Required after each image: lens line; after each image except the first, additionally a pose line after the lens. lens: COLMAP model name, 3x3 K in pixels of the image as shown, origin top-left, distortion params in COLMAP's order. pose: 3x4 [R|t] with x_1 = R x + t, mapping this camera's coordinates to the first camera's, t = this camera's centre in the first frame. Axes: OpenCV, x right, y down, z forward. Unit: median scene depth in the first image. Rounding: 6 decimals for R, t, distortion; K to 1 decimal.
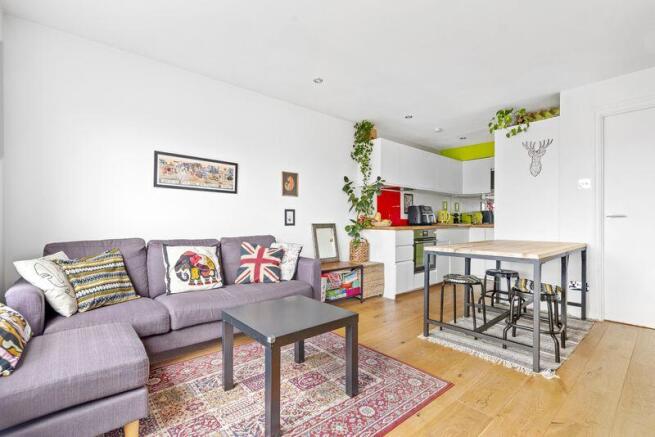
lens RADIAL K [[290.3, 0, 326.1], [0, 290.3, 222.2], [0, 0, 1]] dist [-0.003955, -0.000725]
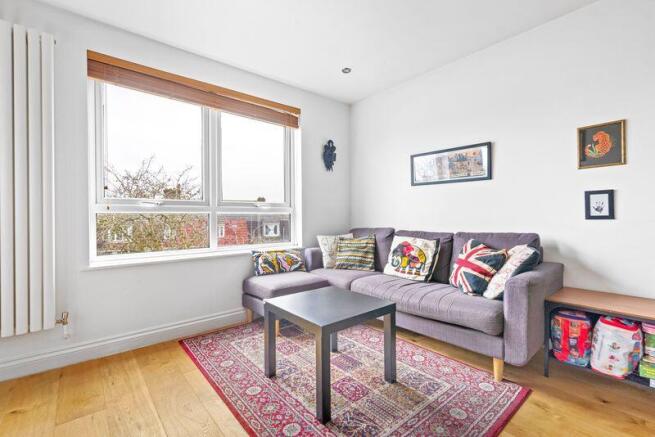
lens RADIAL K [[290.3, 0, 324.5], [0, 290.3, 214.9], [0, 0, 1]] dist [-0.003955, -0.000725]
pose [[-0.005377, -0.005383, -0.999971, 0.527134], [0.010683, 0.999928, -0.005440, 0.000413], [0.999928, -0.010712, -0.005319, 0.568905]]
